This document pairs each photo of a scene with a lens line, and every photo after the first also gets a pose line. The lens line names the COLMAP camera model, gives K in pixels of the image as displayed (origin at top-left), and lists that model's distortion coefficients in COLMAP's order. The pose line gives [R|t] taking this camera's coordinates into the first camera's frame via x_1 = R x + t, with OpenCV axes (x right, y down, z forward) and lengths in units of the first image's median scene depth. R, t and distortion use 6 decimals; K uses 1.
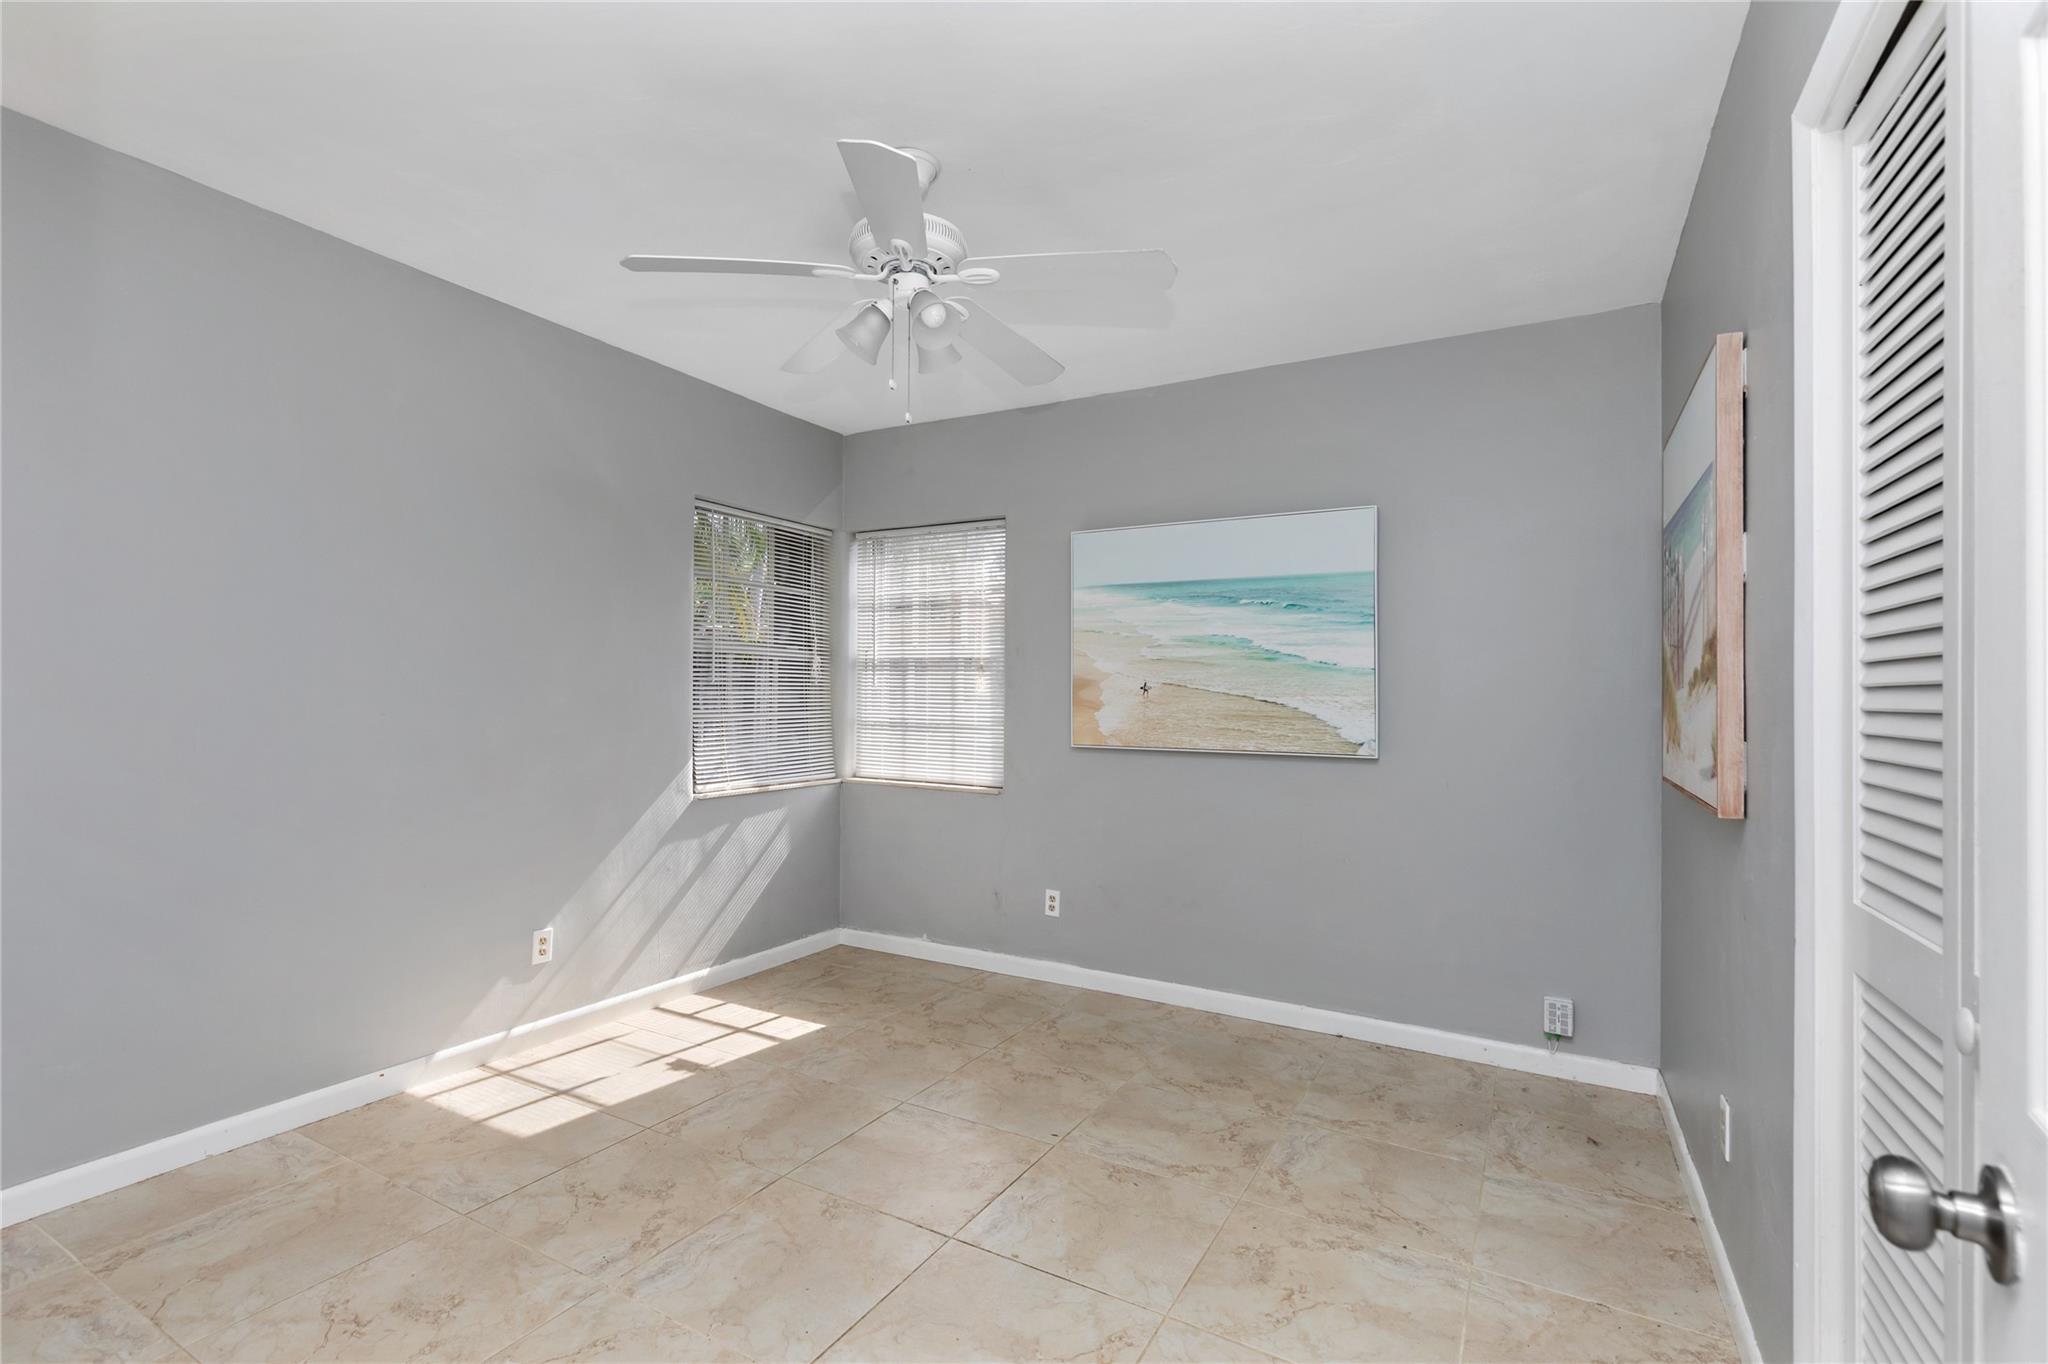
lens RADIAL K [[949.0, 0, 997.7], [0, 949.0, 689.0], [0, 0, 1]] dist [0.013816, -0.010110]
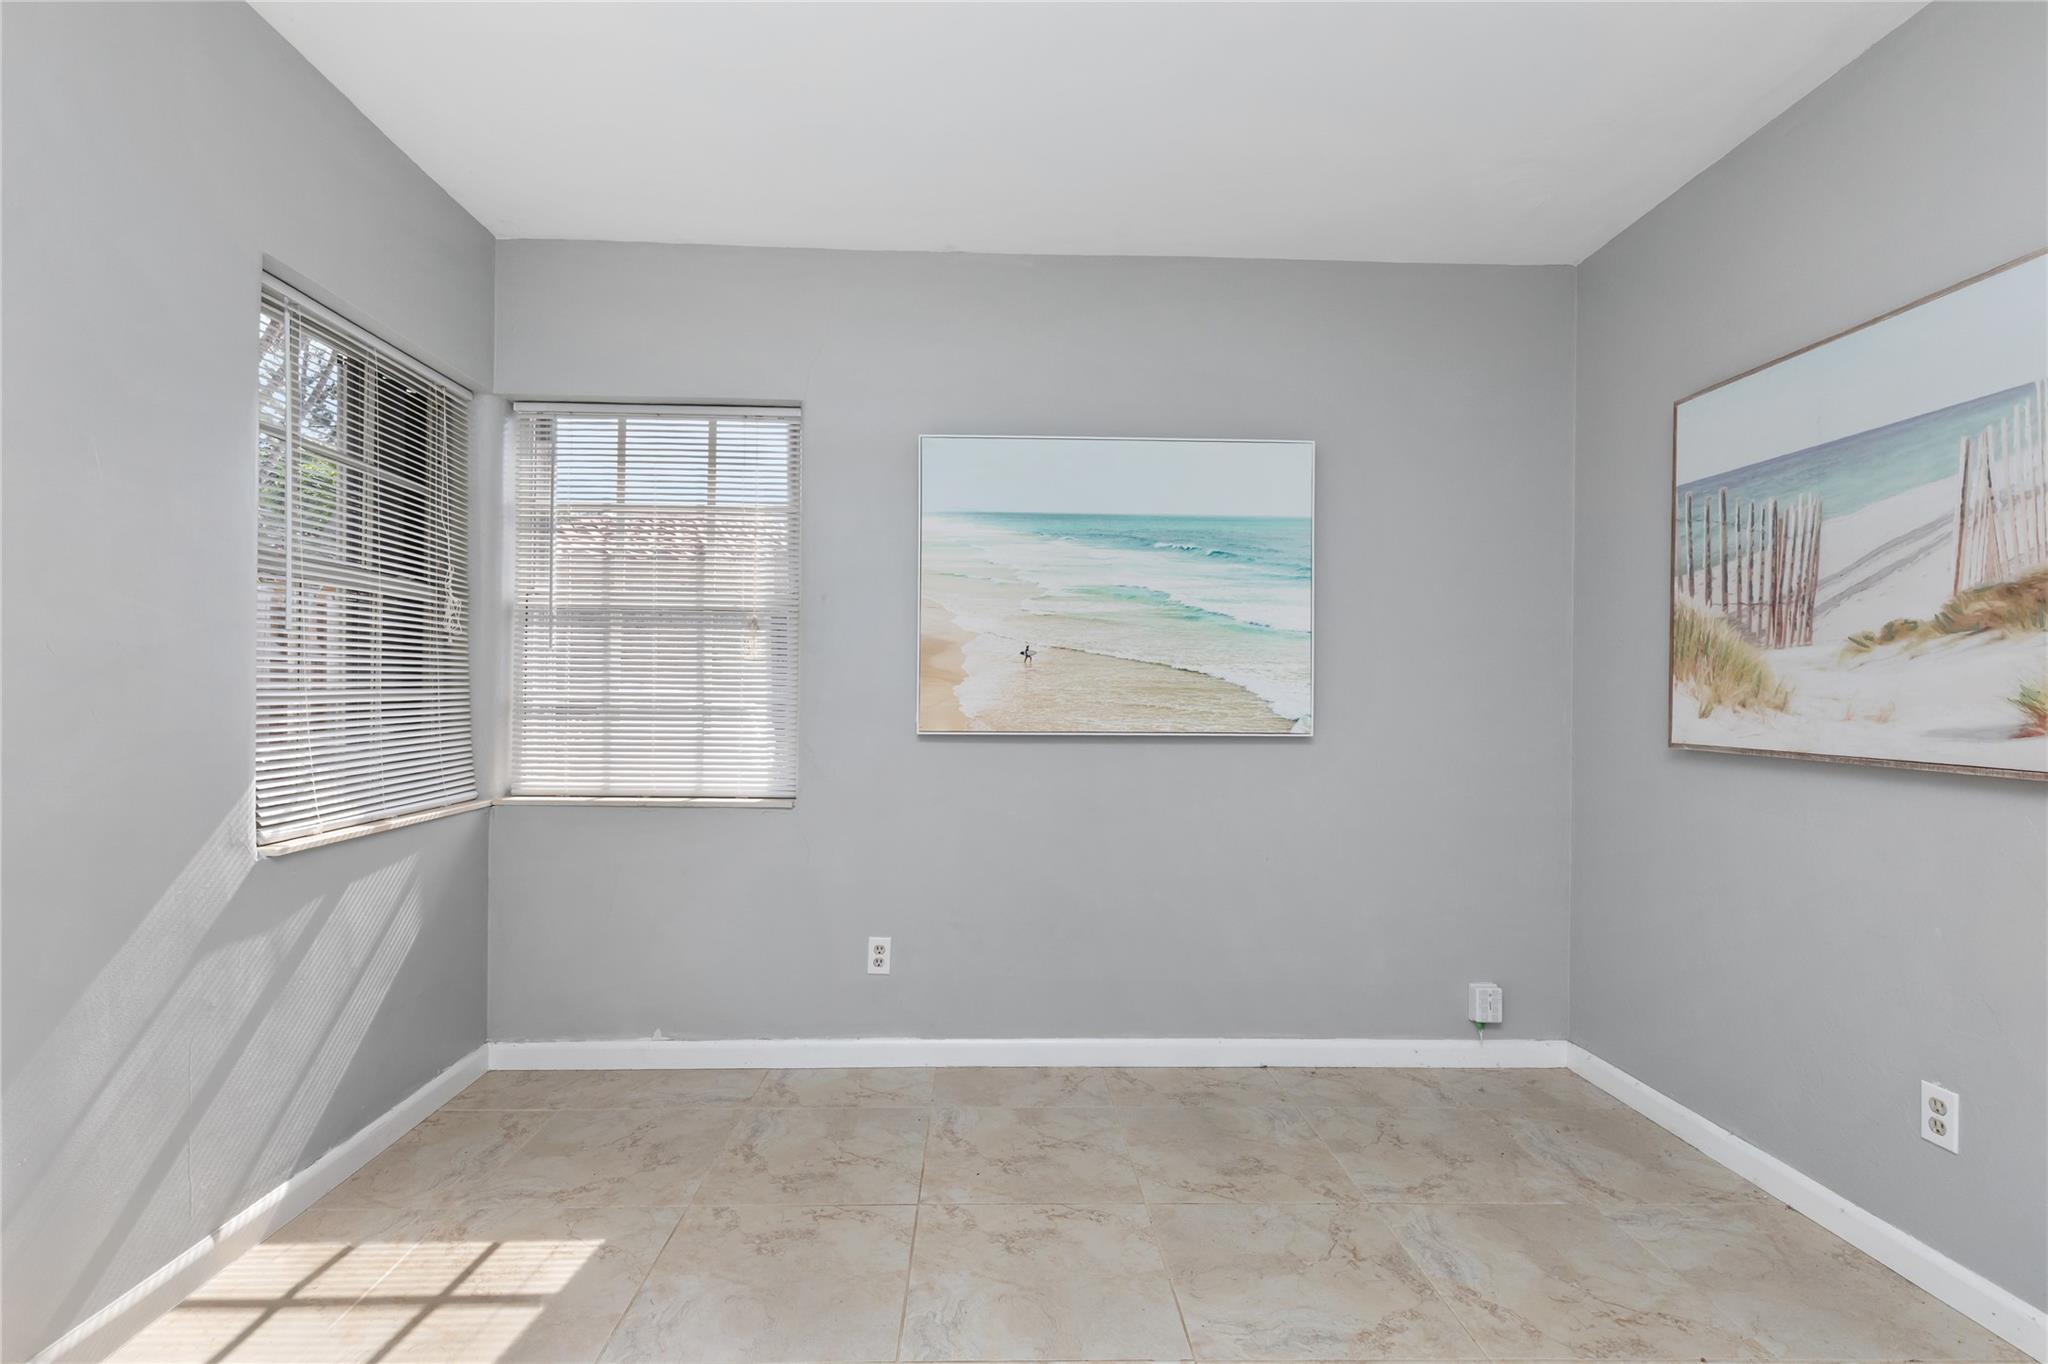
lens RADIAL K [[976.5, 0, 1024.0], [0, 976.5, 682.0], [0, 0, 1]] dist [0.006491, -0.001030]
pose [[0.845136, 0.002005, 0.534547, -0.259620], [-0.003363, 0.999993, 0.001566, 0.020705], [-0.534540, -0.003122, 0.845137, 0.349089]]
